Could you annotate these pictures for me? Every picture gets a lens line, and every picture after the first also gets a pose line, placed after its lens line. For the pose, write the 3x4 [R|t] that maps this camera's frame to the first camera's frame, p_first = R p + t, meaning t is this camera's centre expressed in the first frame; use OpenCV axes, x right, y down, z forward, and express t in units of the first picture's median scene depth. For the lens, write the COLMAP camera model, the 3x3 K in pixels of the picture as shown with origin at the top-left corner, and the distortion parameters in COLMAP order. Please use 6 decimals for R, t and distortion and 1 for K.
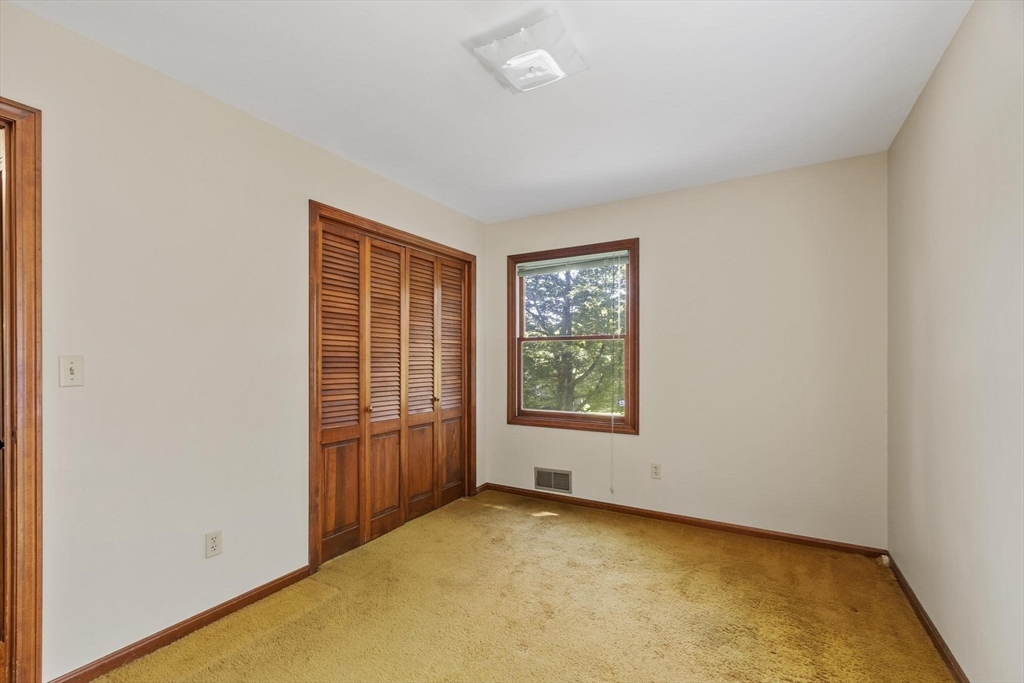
lens RADIAL K [[436.5, 0, 504.9], [0, 436.5, 355.7], [0, 0, 1]] dist [0.007781, 0.000504]
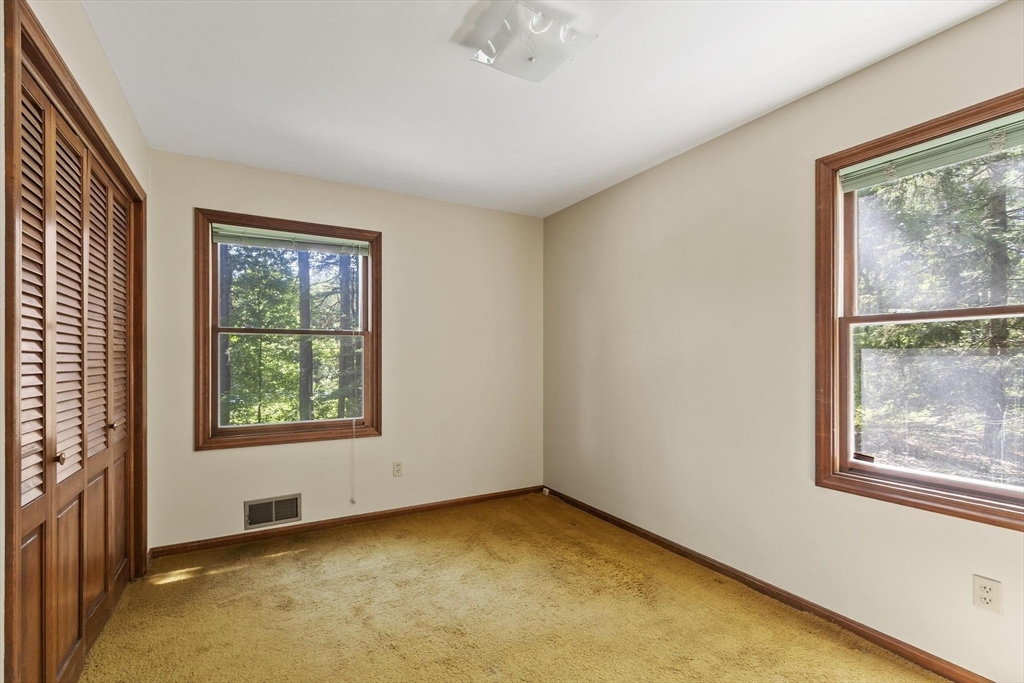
lens RADIAL K [[436.5, 0, 514.1], [0, 436.5, 351.2], [0, 0, 1]] dist [0.007781, 0.000504]
pose [[0.535154, 0.011517, 0.844676, -0.366839], [-0.005449, 0.999933, -0.010181, 0.003162], [-0.844737, 0.000846, 0.535181, 0.238562]]
